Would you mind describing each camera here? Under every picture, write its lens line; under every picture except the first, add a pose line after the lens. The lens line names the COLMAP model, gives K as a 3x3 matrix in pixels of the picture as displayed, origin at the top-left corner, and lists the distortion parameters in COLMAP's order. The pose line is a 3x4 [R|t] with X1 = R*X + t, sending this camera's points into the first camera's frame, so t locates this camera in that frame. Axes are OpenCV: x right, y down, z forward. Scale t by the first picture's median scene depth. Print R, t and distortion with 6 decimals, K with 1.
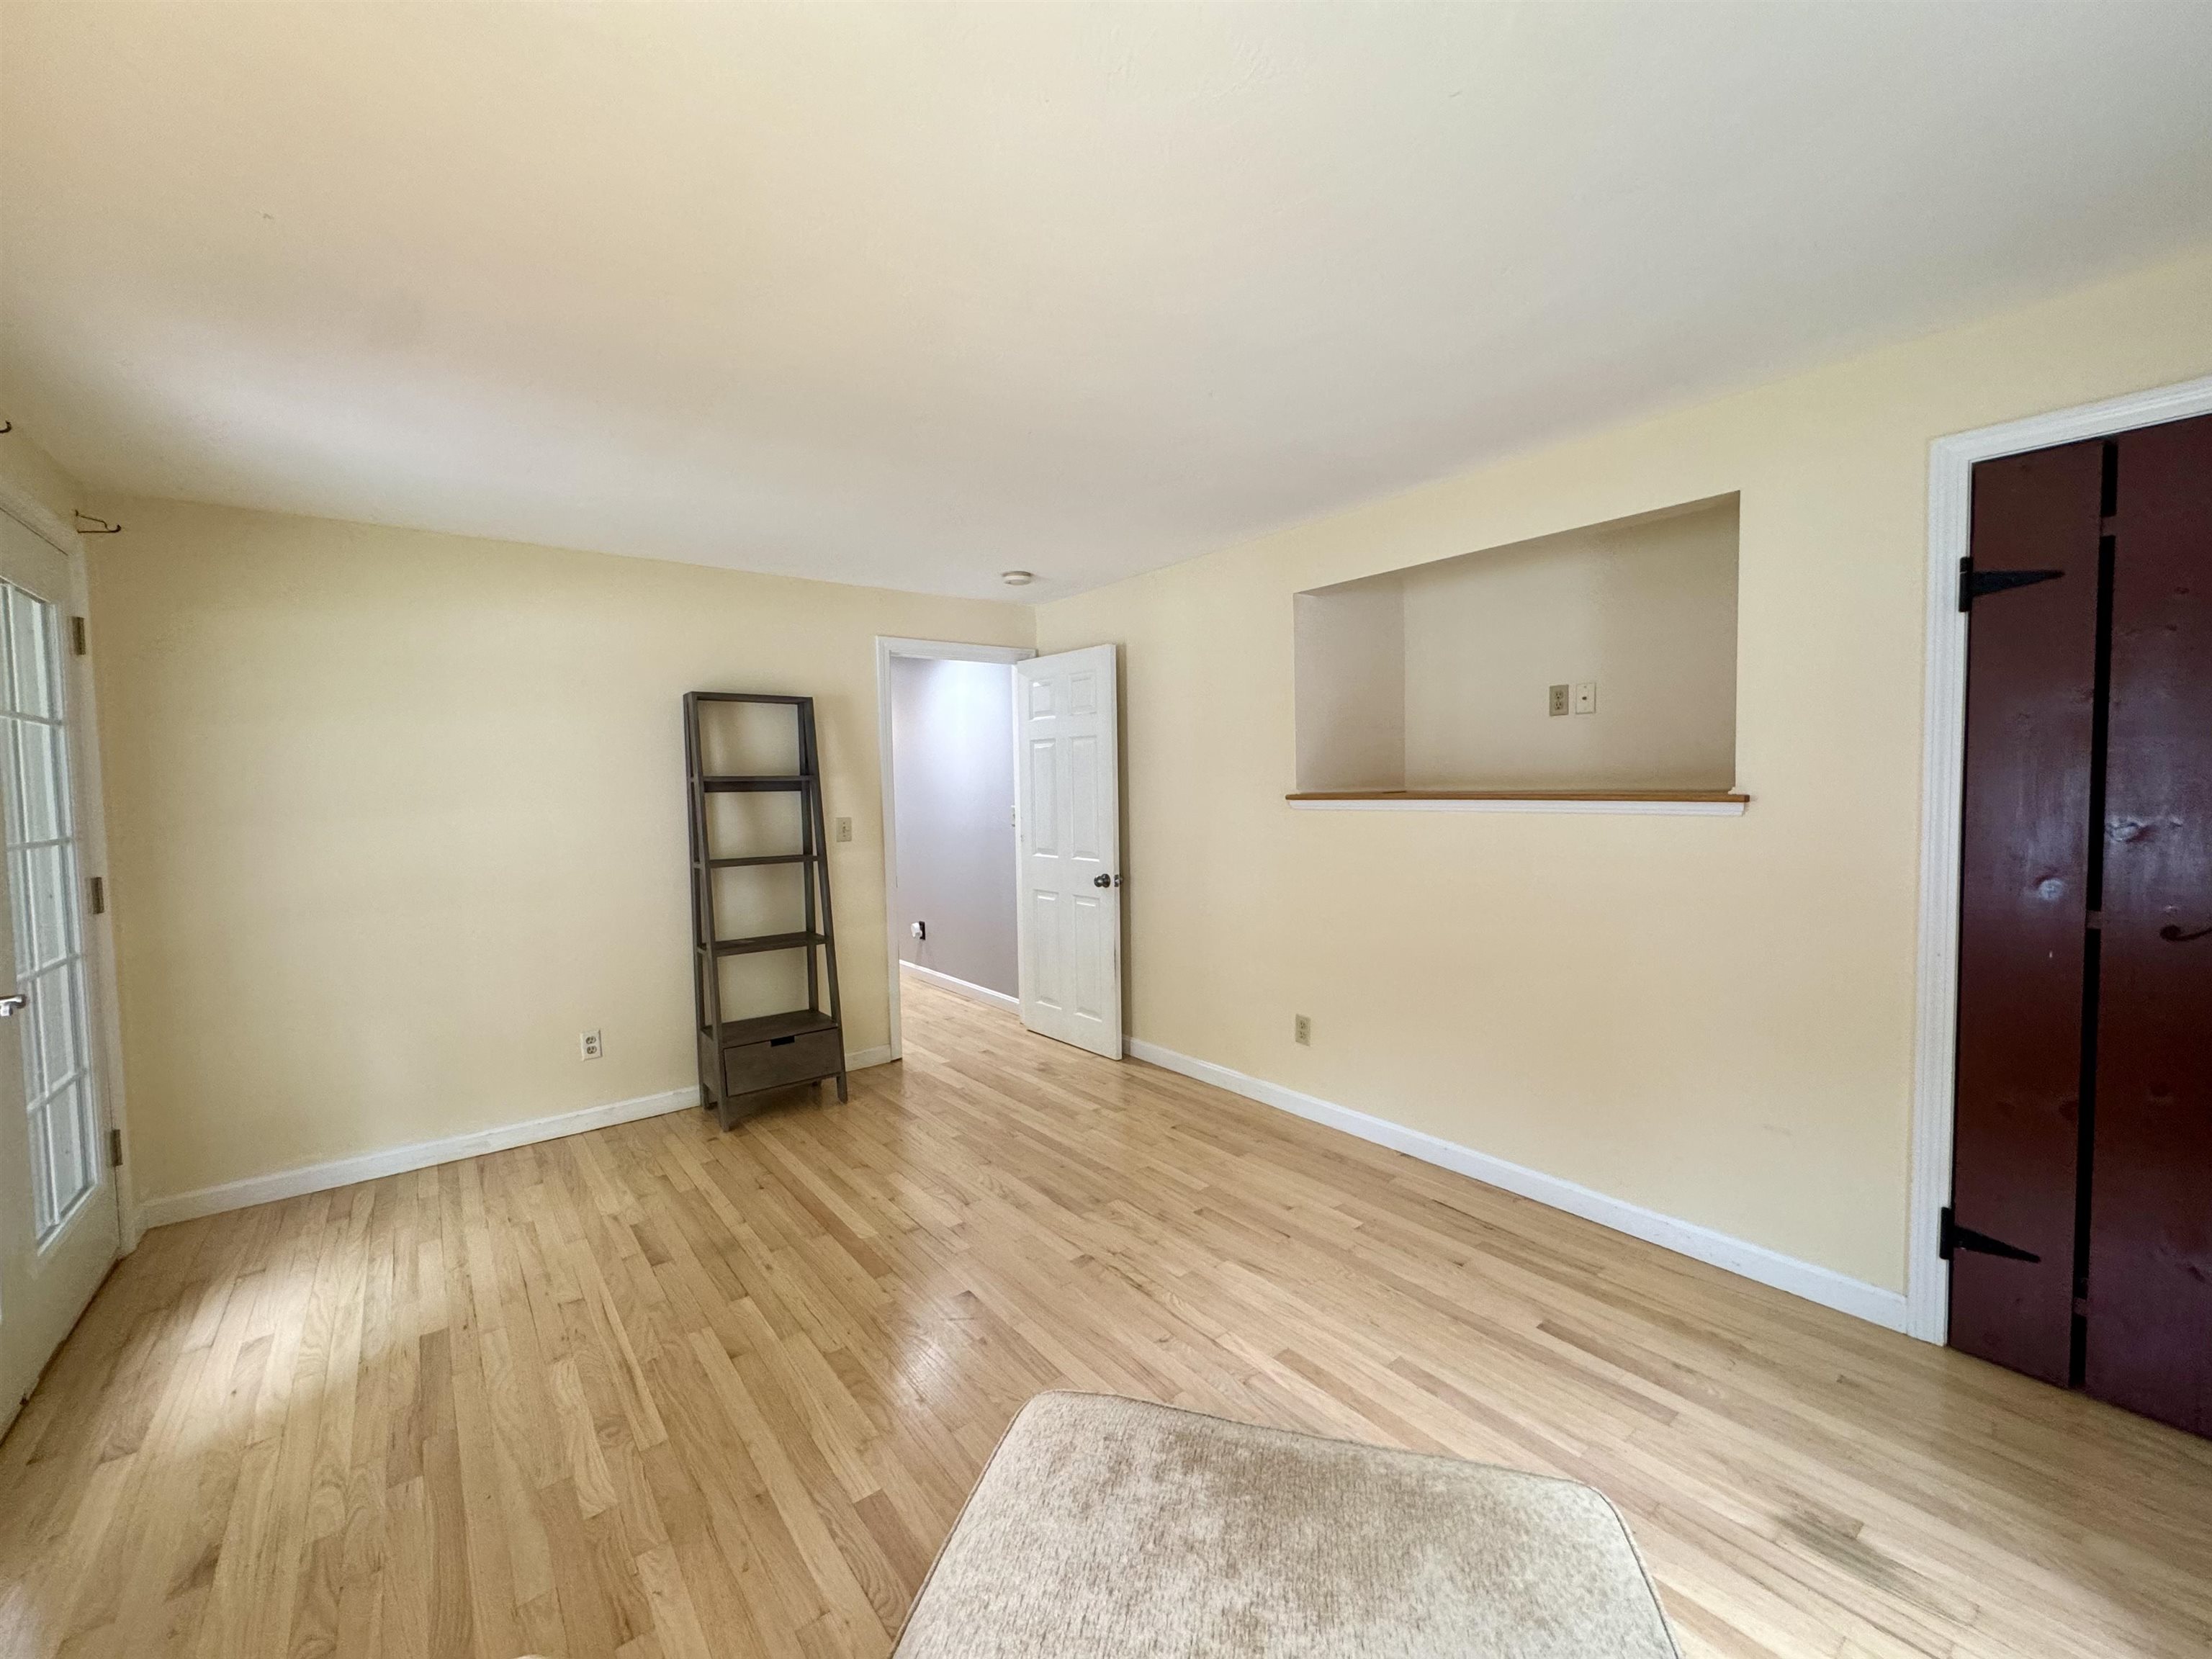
lens RADIAL K [[885.5, 0, 1106.0], [0, 885.5, 829.5], [0, 0, 1]] dist [-0.001483, 0.000007]
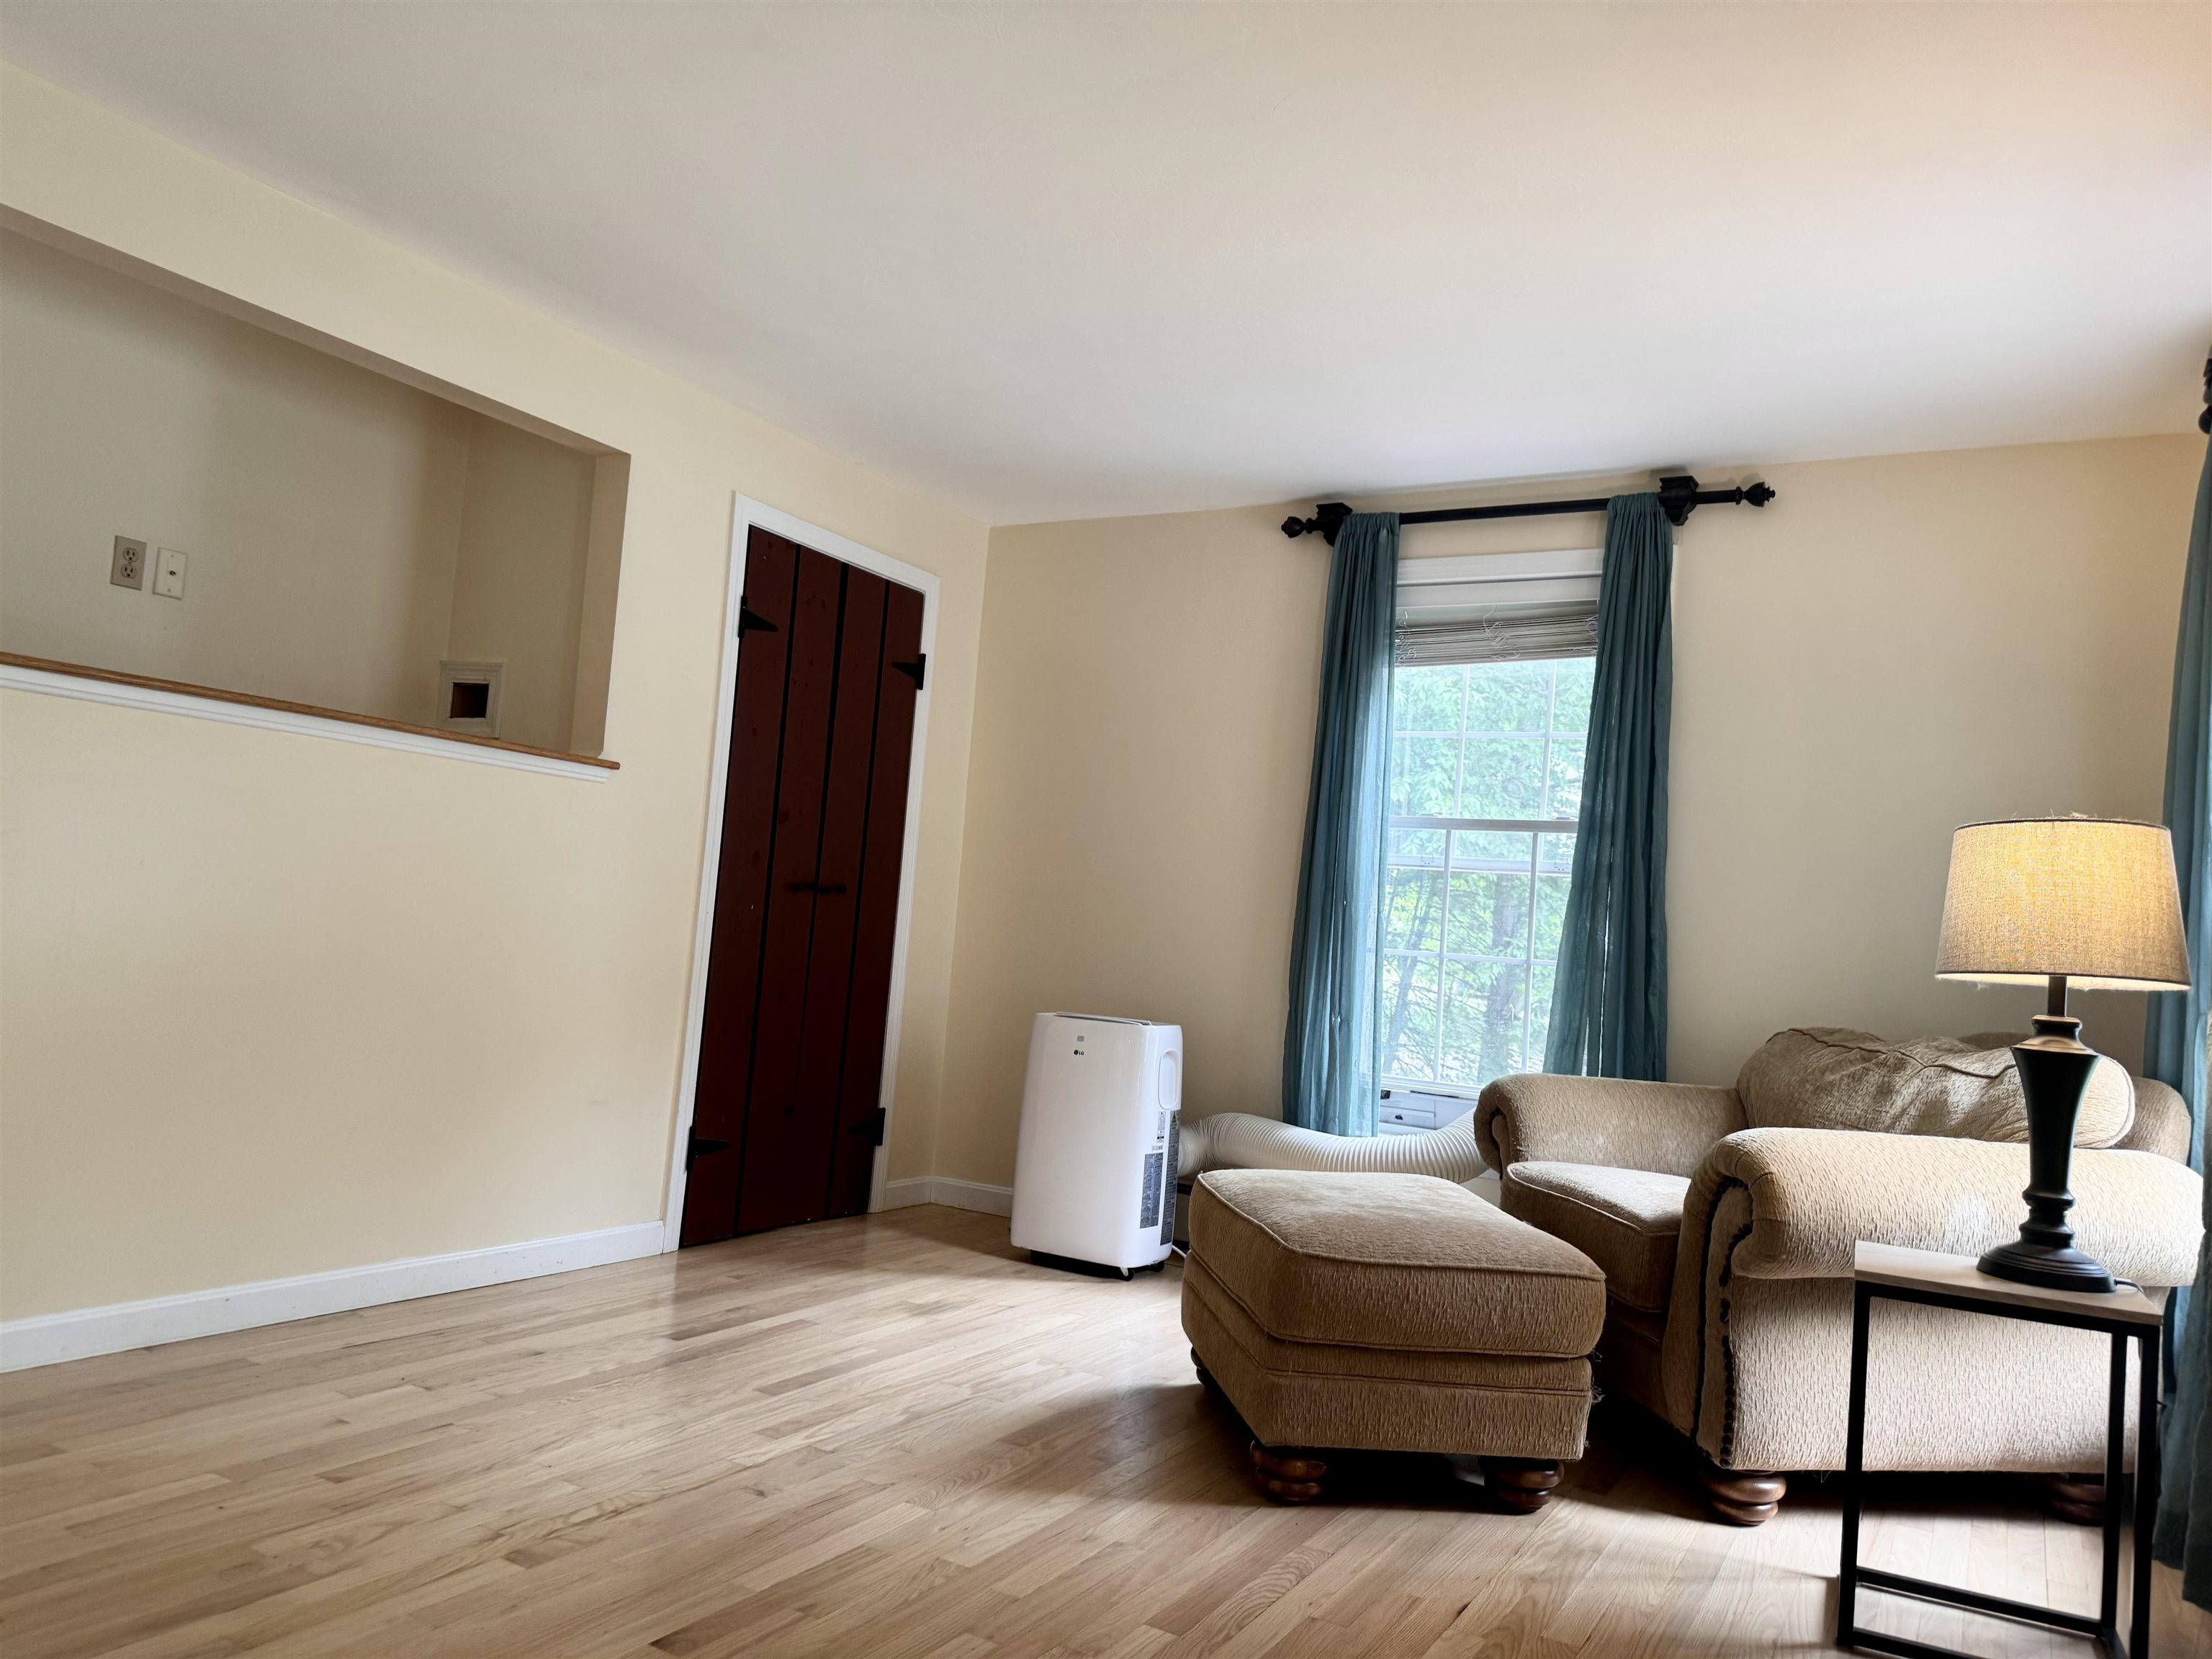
lens RADIAL K [[1569.7, 0, 1106.0], [0, 1569.7, 829.5], [0, 0, 1]] dist [-0.004911, -0.003567]
pose [[-0.378617, 0.051525, 0.924118, -0.860201], [-0.024269, 0.997553, -0.065563, 0.107834], [-0.925235, -0.047250, -0.376440, 0.908460]]
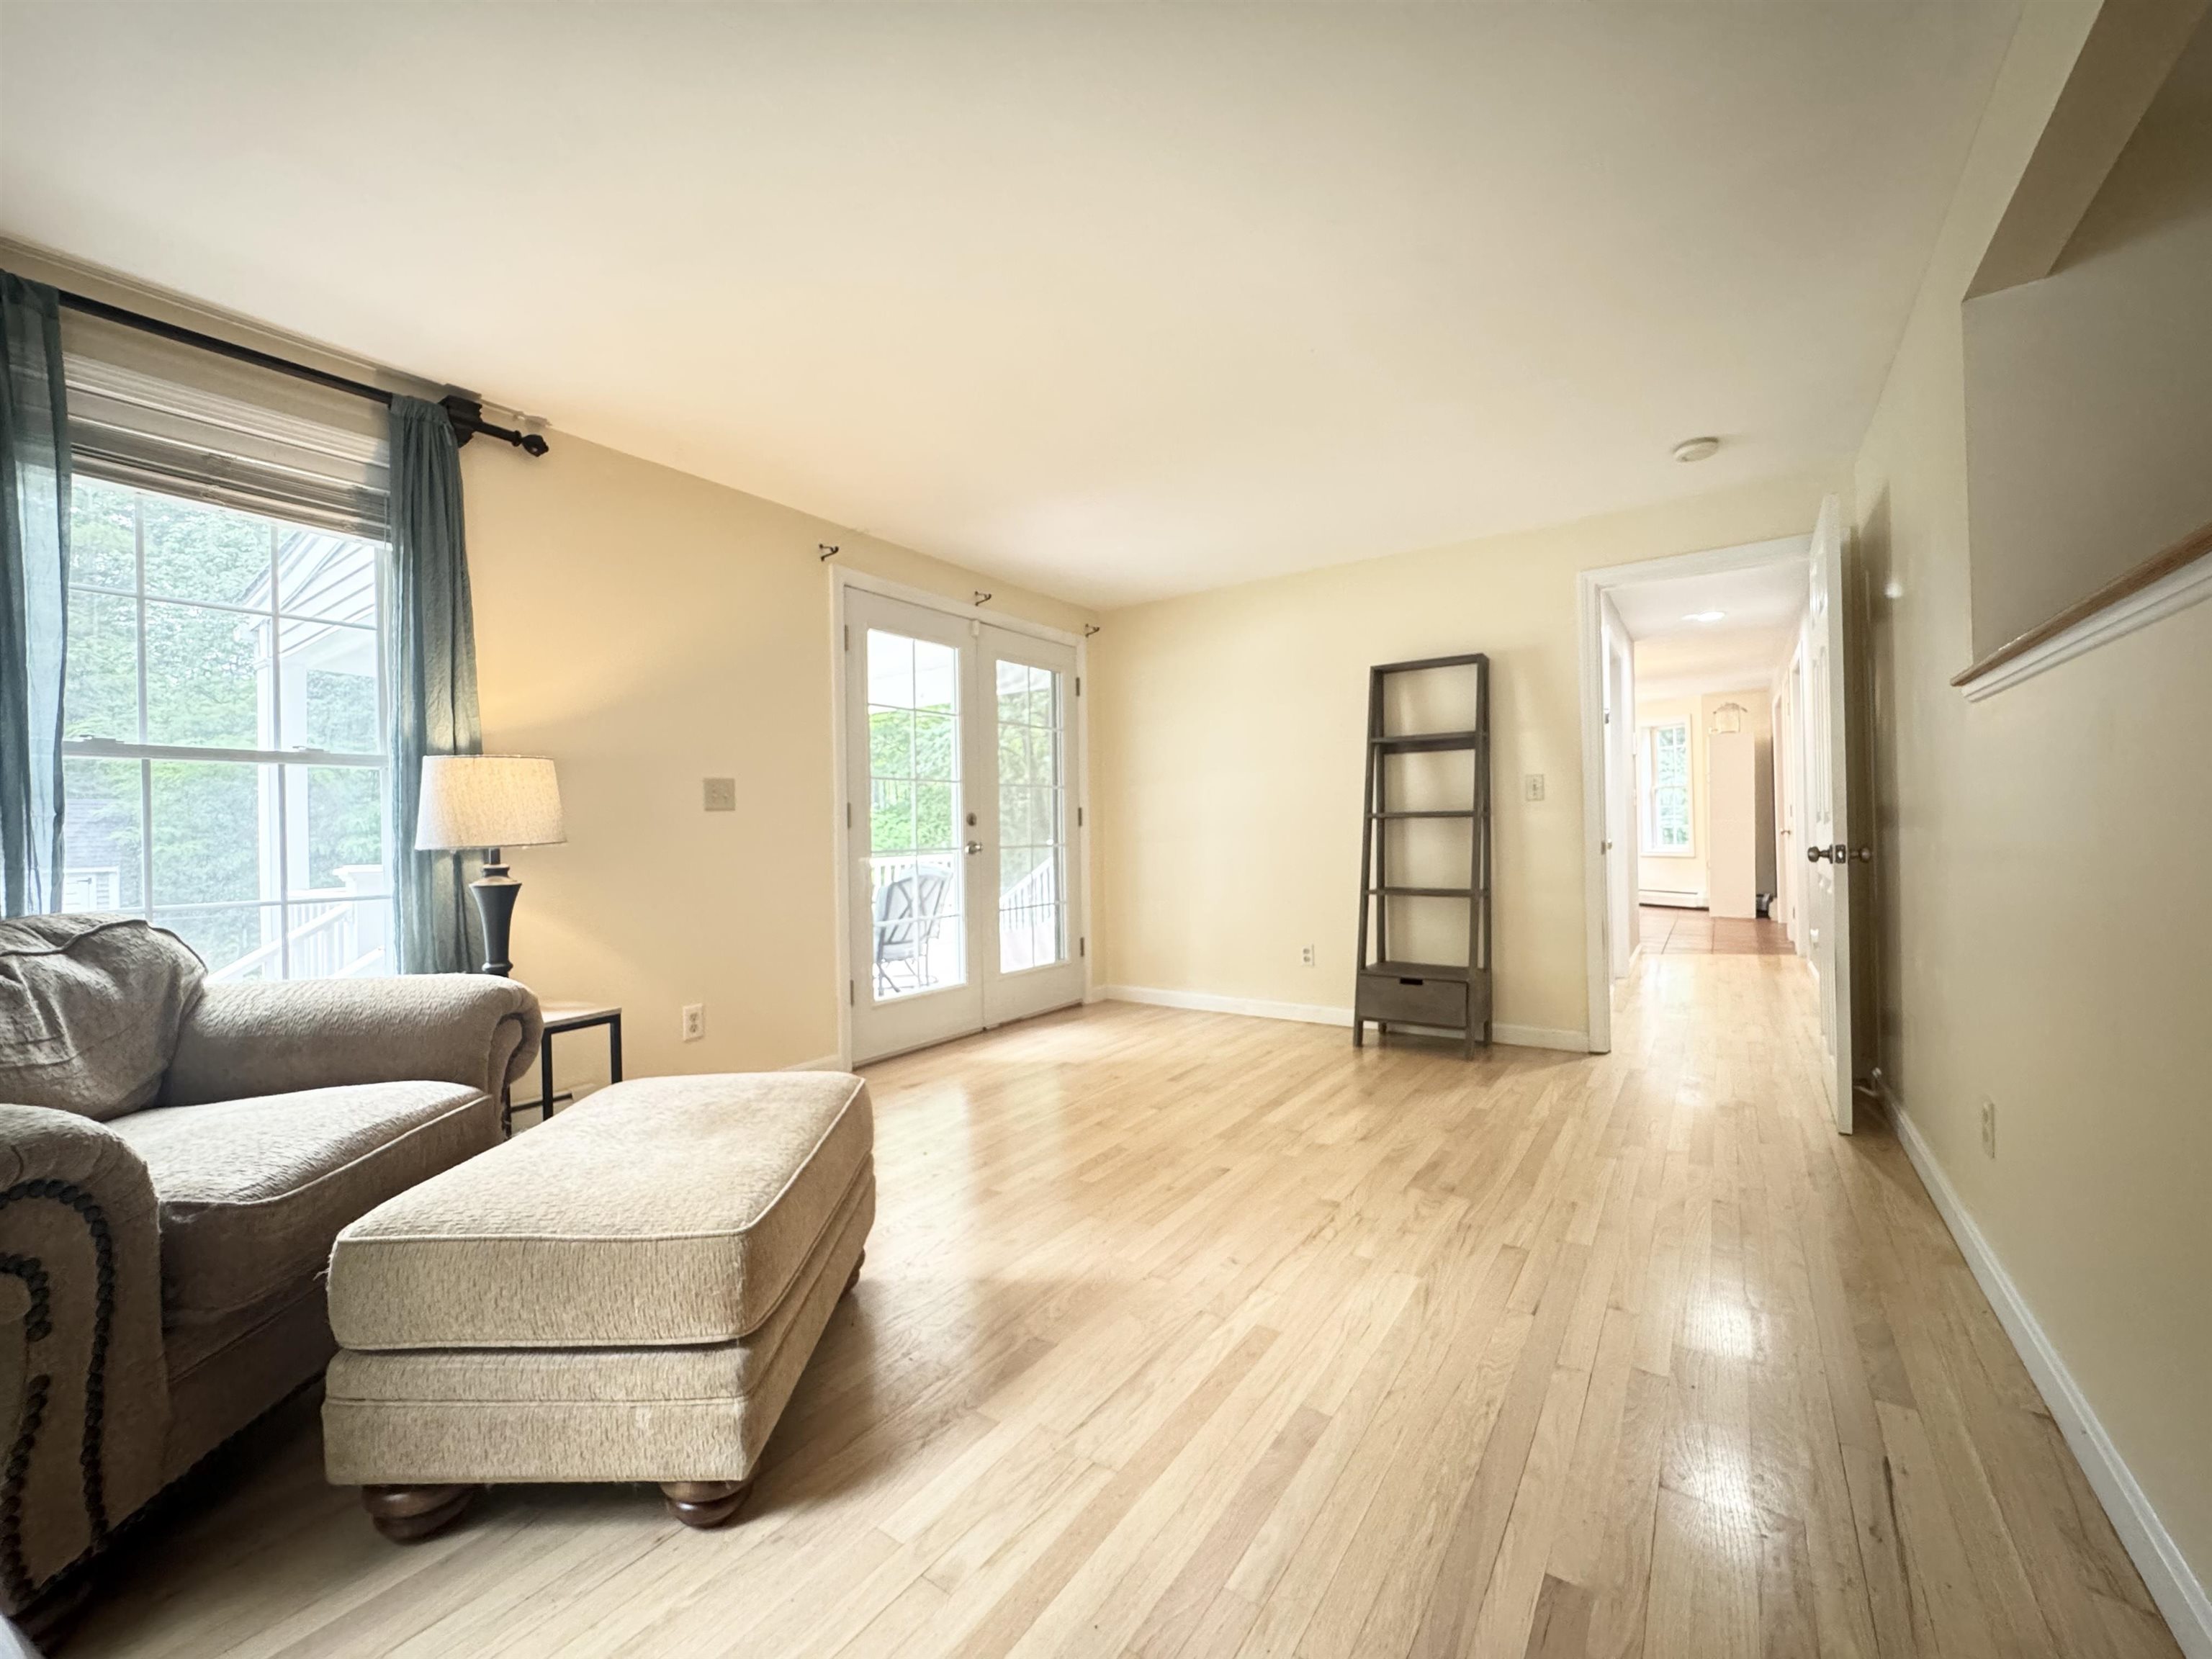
lens RADIAL K [[885.5, 0, 1106.0], [0, 885.5, 829.5], [0, 0, 1]] dist [-0.001483, 0.000007]
pose [[0.291408, 0.012040, -0.956523, 0.688541], [-0.034247, 0.999411, 0.002146, 0.084884], [0.955986, 0.032133, 0.291649, 0.424091]]
